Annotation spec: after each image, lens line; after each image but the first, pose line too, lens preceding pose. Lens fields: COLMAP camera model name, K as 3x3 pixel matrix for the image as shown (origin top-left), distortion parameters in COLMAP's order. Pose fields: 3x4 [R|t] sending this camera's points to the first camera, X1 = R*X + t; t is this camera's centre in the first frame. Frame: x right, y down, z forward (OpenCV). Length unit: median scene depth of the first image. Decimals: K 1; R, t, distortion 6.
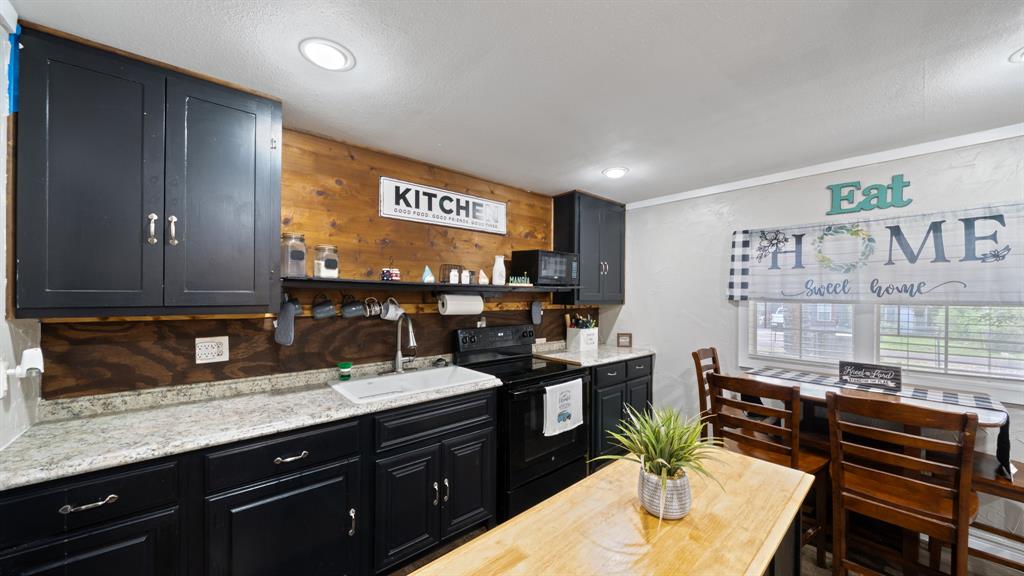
lens RADIAL K [[361.5, 0, 510.1], [0, 361.5, 294.4], [0, 0, 1]] dist [-0.004451, 0.000133]
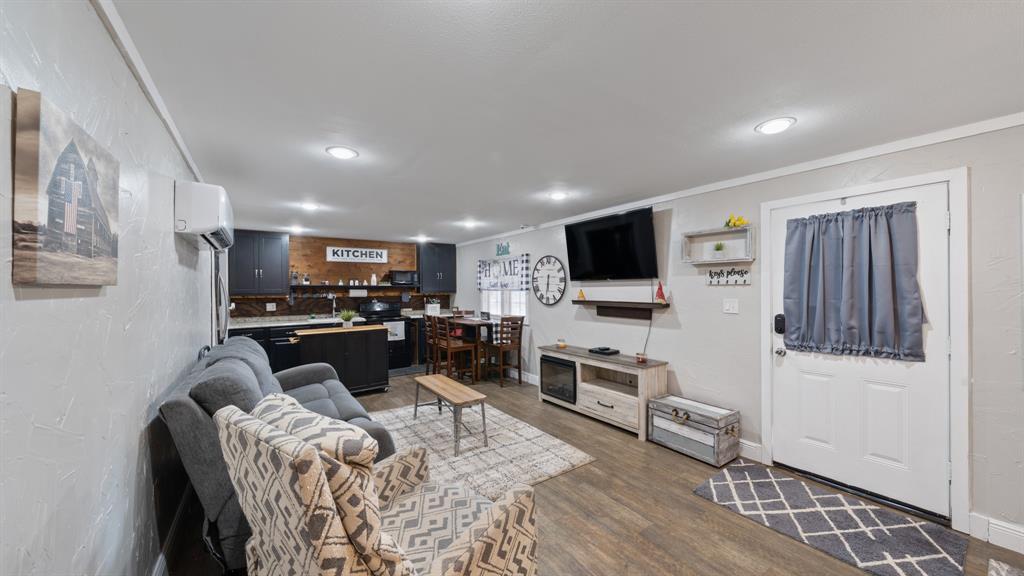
lens RADIAL K [[361.5, 0, 511.0], [0, 361.5, 289.0], [0, 0, 1]] dist [-0.004451, 0.000133]
pose [[0.994258, -0.013327, -0.106173, 1.311255], [0.013652, 0.999904, 0.002339, 0.007774], [0.106131, -0.003775, 0.994345, -1.571196]]
